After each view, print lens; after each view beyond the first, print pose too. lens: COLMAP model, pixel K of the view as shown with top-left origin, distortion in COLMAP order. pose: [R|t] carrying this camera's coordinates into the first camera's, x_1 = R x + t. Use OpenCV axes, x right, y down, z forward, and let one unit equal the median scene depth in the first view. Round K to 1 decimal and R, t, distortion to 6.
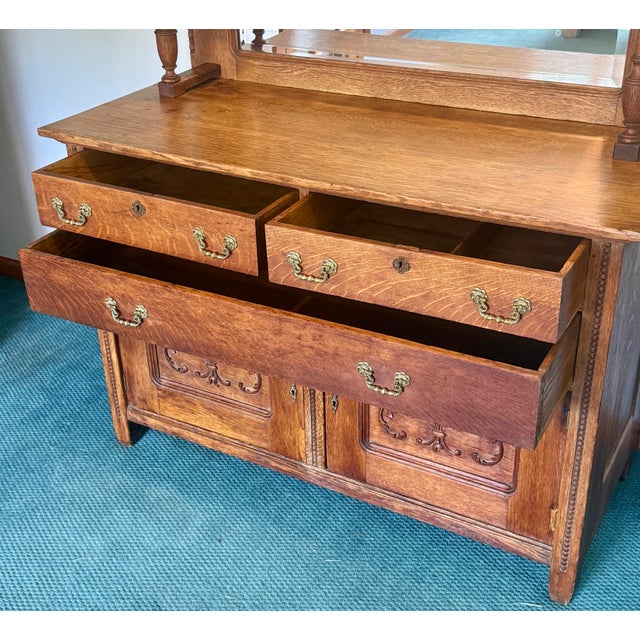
lens RADIAL K [[930.5, 0, 319.7], [0, 930.5, 355.8], [0, 0, 1]] dist [0.137299, -0.138638]
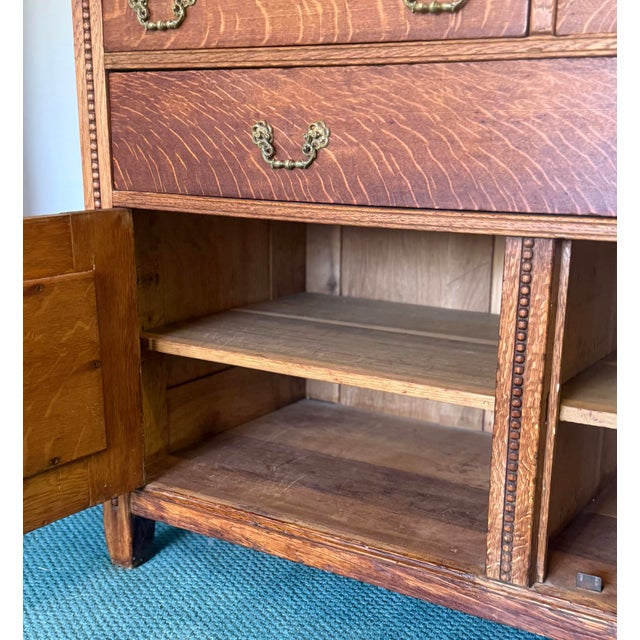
lens RADIAL K [[951.1, 0, 317.8], [0, 951.1, 401.7], [0, 0, 1]] dist [0.224051, -0.540185]
pose [[0.998324, 0.042805, -0.038939, -0.089525], [-0.051265, 0.966361, -0.252030, 0.166075], [0.026840, 0.253604, 0.966936, 0.518105]]
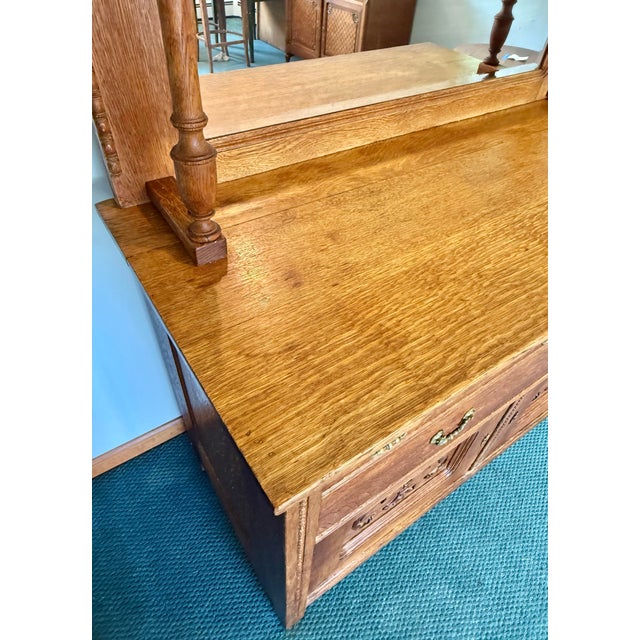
lens RADIAL K [[429.1, 0, 320.0], [0, 429.1, 320.0], [0, 0, 1]] dist [0.000587, 0.000270]
pose [[0.434799, -0.601290, 0.670373, -0.354208], [0.413906, 0.794569, 0.444231, -0.362069], [-0.799770, 0.084321, 0.594355, 0.861388]]
